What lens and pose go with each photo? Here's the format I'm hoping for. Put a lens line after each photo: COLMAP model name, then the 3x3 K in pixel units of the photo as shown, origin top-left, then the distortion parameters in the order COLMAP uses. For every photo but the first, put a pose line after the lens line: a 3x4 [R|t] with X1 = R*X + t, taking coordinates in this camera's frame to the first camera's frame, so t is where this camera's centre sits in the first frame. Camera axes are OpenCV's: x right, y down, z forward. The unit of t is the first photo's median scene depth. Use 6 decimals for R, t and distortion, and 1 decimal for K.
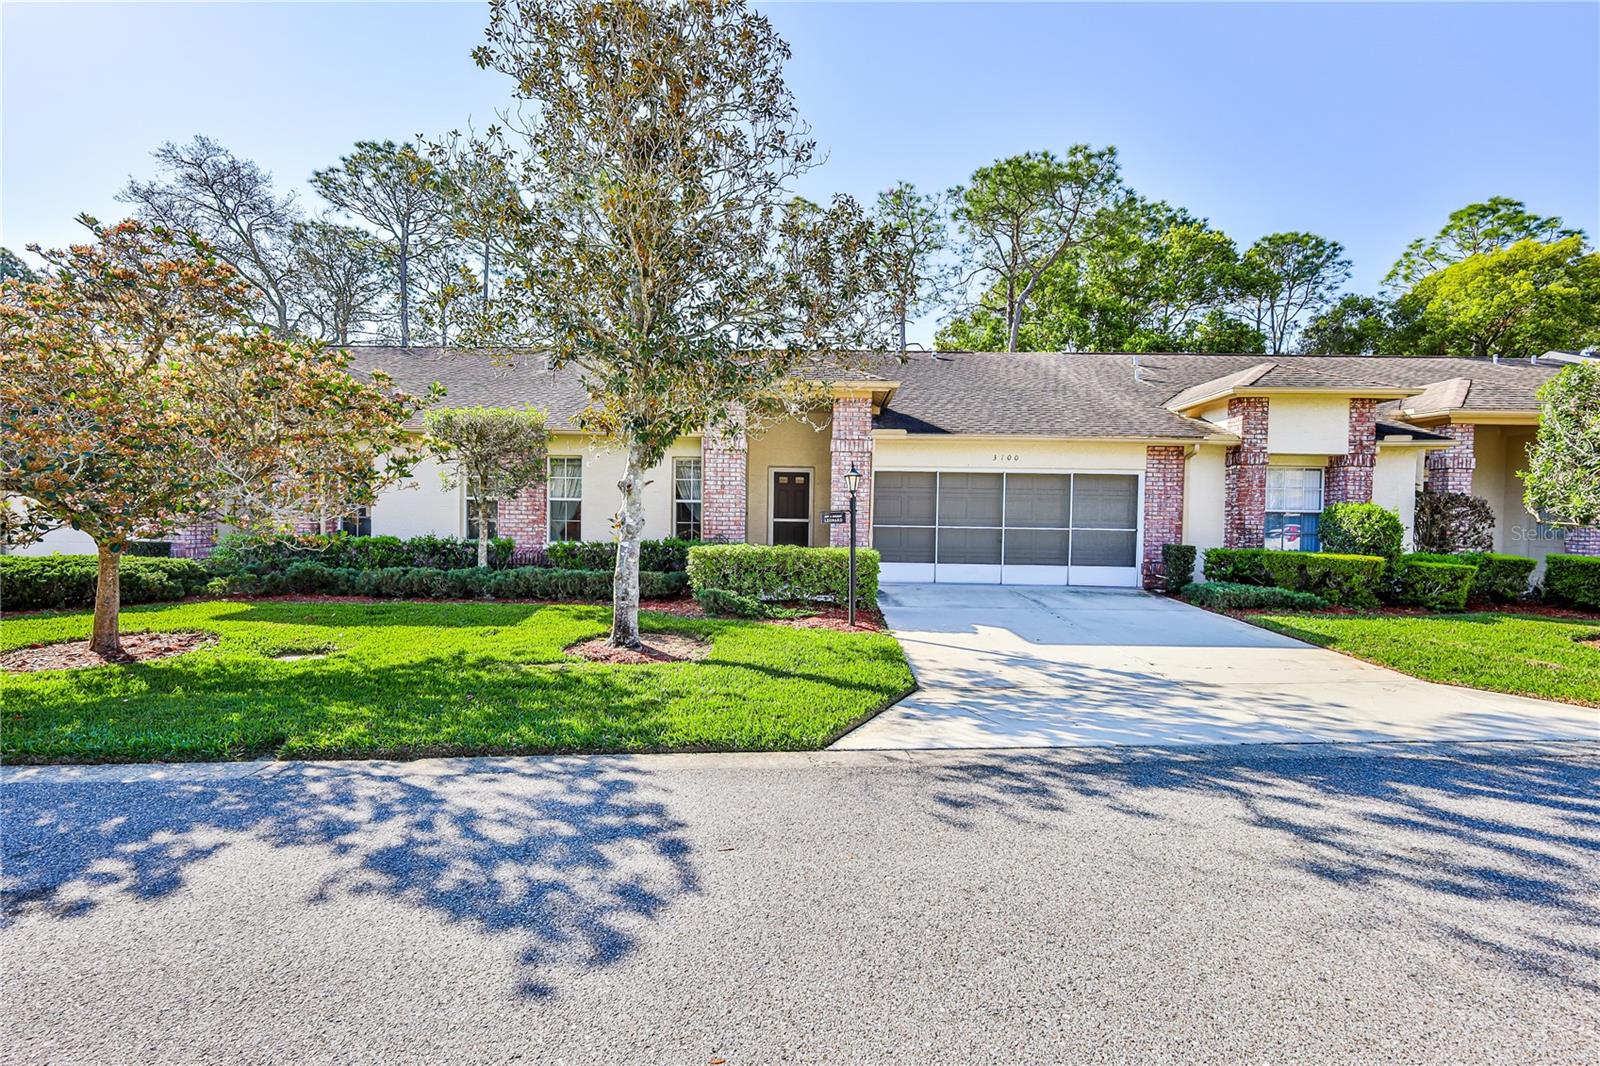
lens RADIAL K [[696.6, 0, 807.4], [0, 696.6, 528.0], [0, 0, 1]] dist [0.004987, -0.000241]
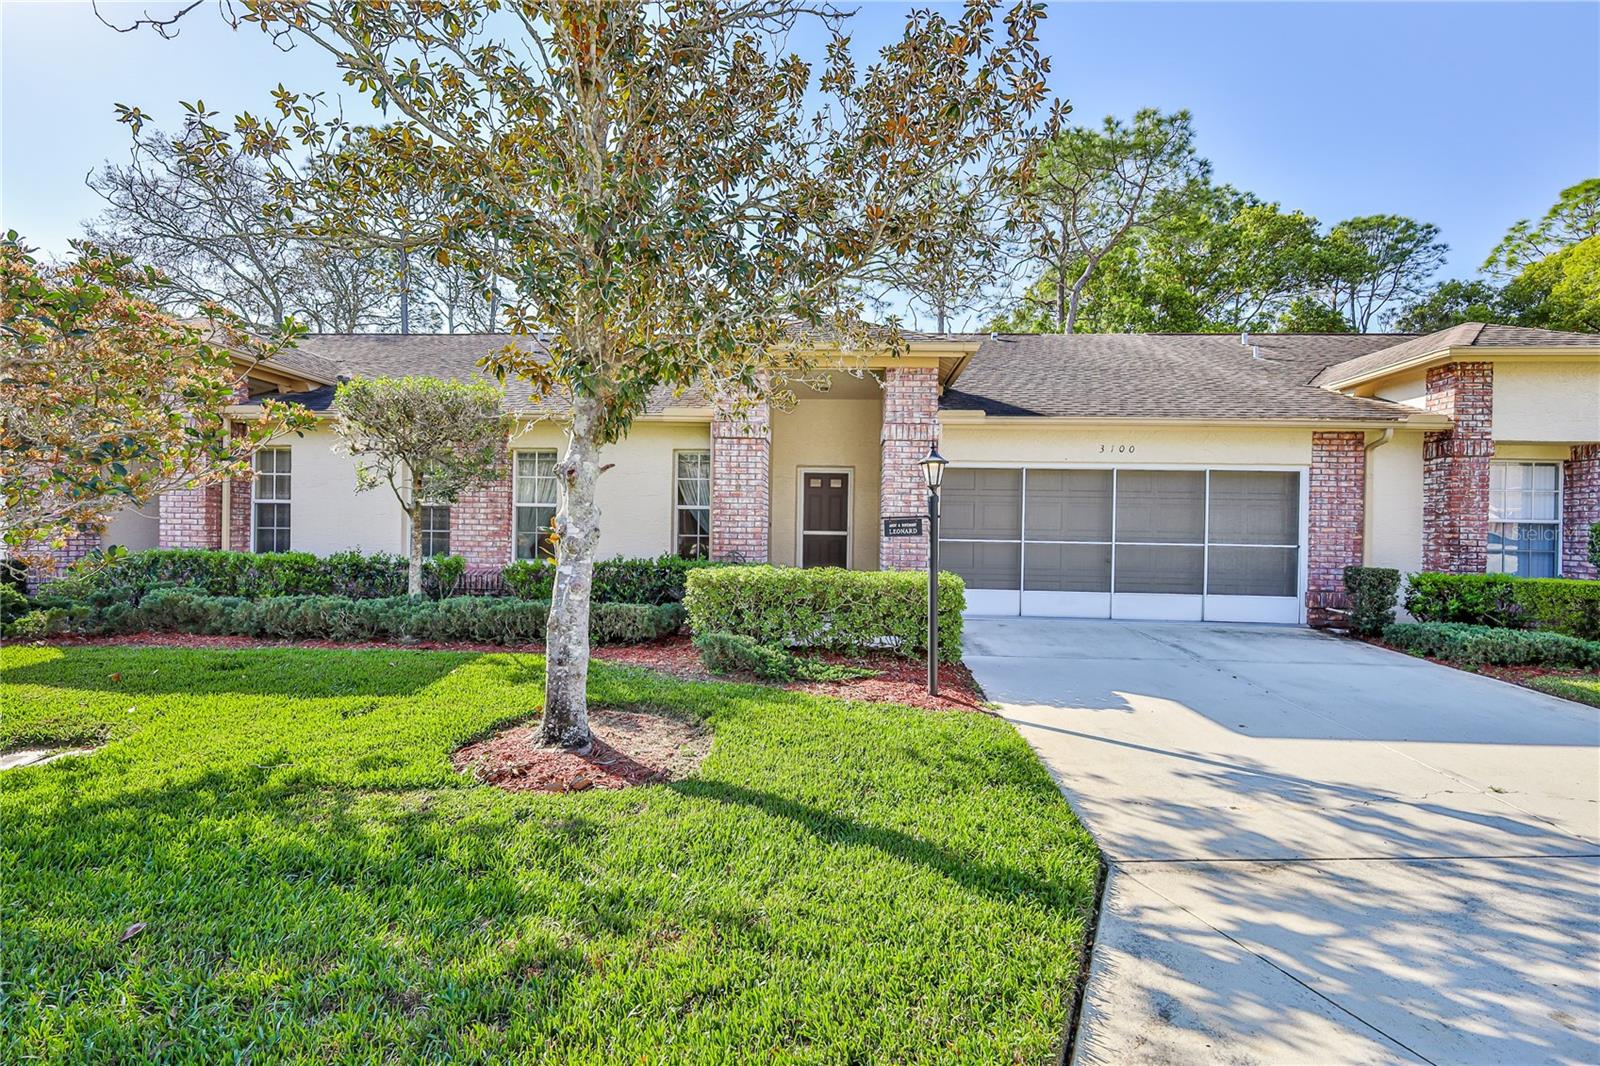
lens RADIAL K [[696.6, 0, 805.7], [0, 696.6, 528.0], [0, 0, 1]] dist [0.004987, -0.000241]
pose [[0.999321, 0.001263, -0.036816, -0.020805], [-0.002034, 0.999779, -0.020913, -0.000314], [0.036781, 0.020973, 0.999103, 0.247844]]
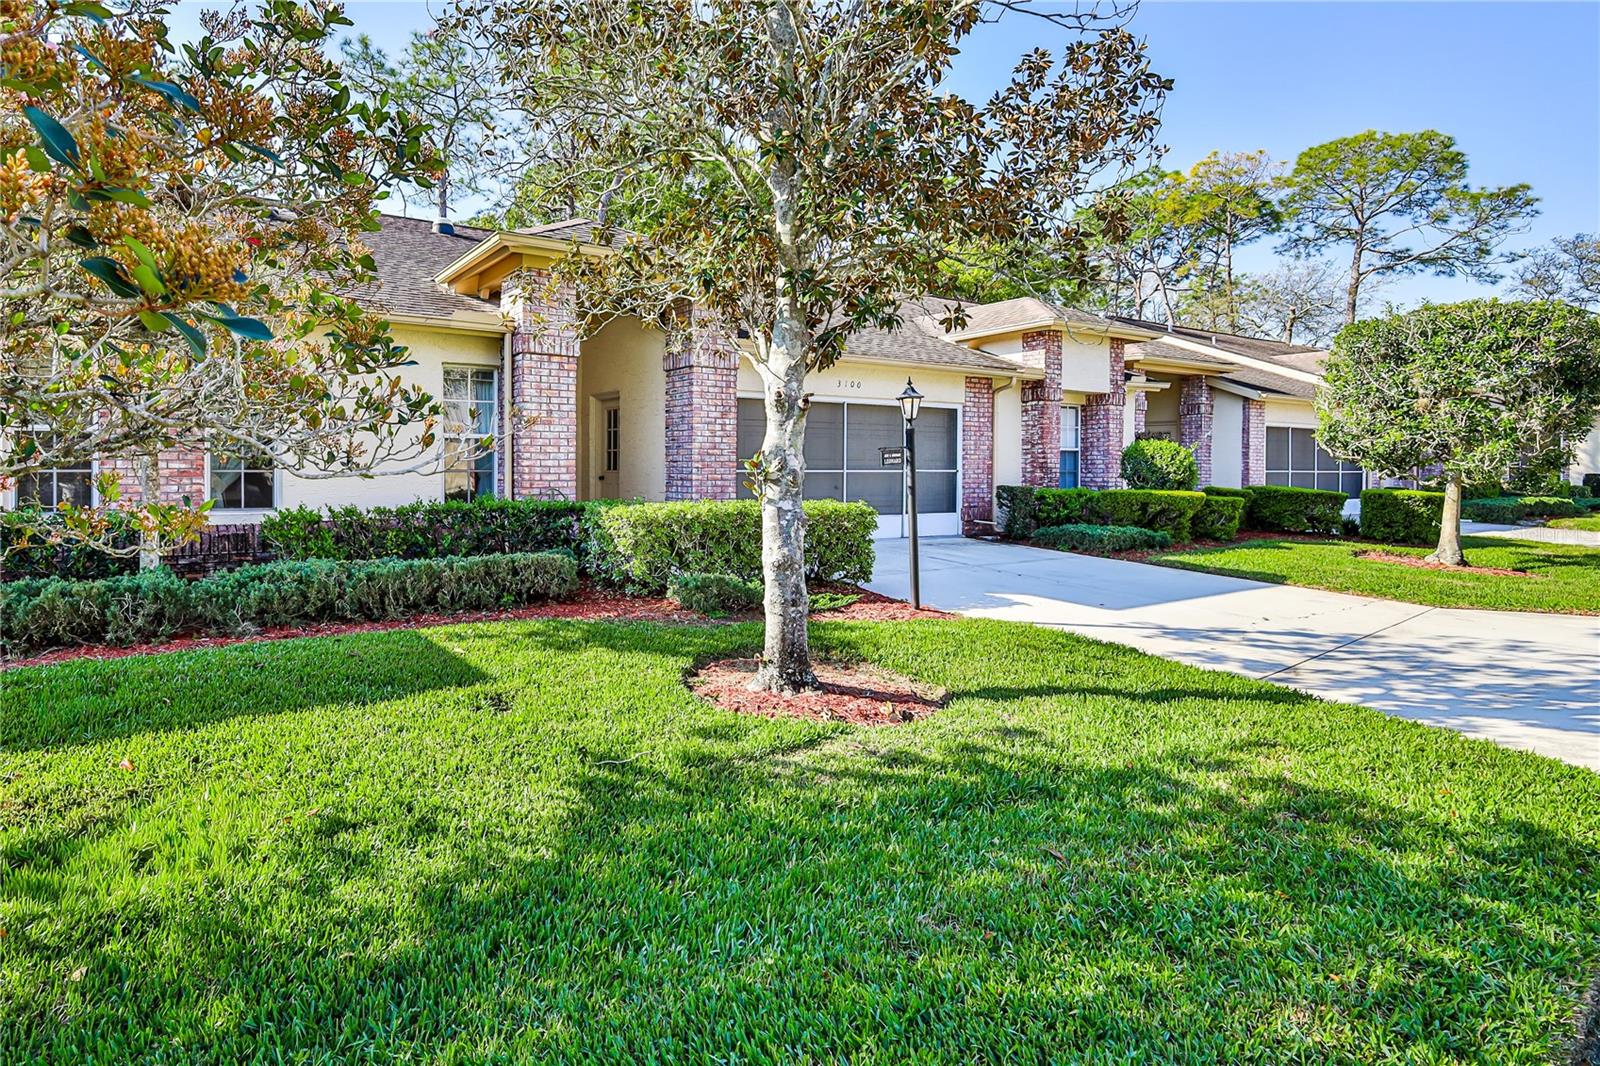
lens RADIAL K [[839.4, 0, 647.5], [0, 839.4, 463.4], [0, 0, 1]] dist [0.004755, -0.001508]
pose [[0.857468, -0.011731, 0.514403, -0.426271], [0.019782, 0.999753, -0.010175, -0.003574], [-0.514156, 0.018901, 0.857488, 0.287770]]
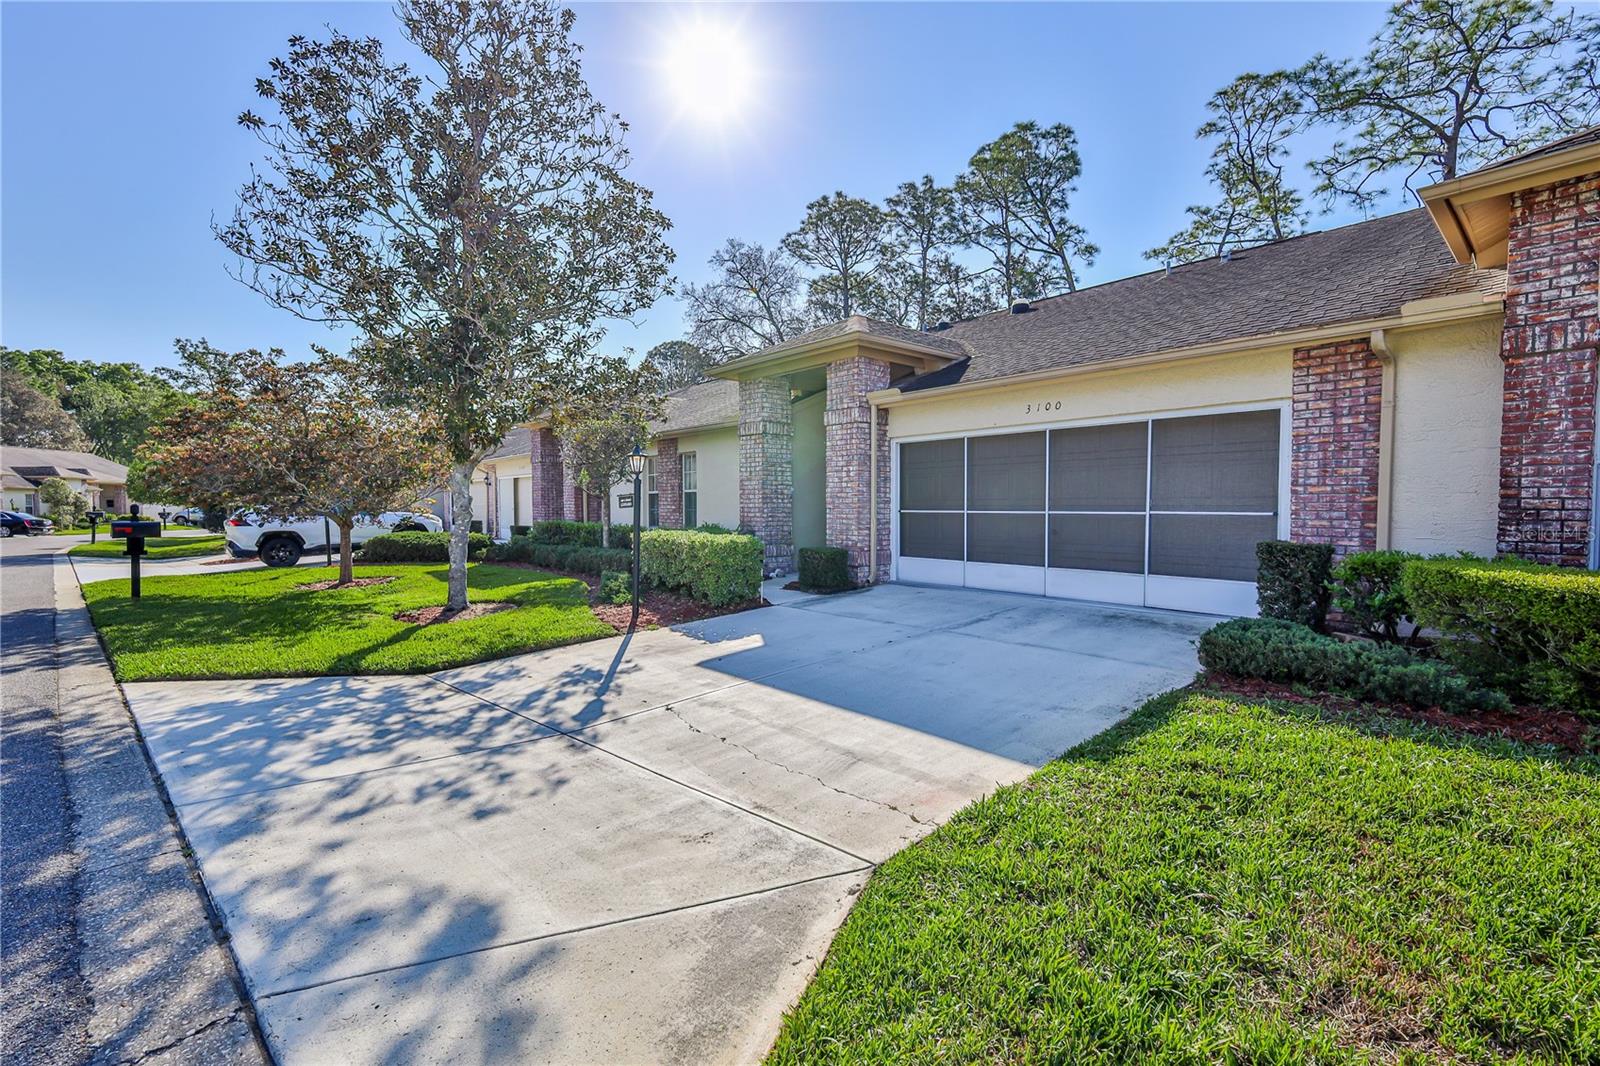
lens RADIAL K [[696.6, 0, 804.0], [0, 696.6, 538.5], [0, 0, 1]] dist [0.004987, -0.000241]
pose [[0.672490, 0.017670, -0.739895, 0.635384], [0.000514, 0.999704, 0.024342, 0.008730], [0.740106, -0.016750, 0.672282, 0.382738]]
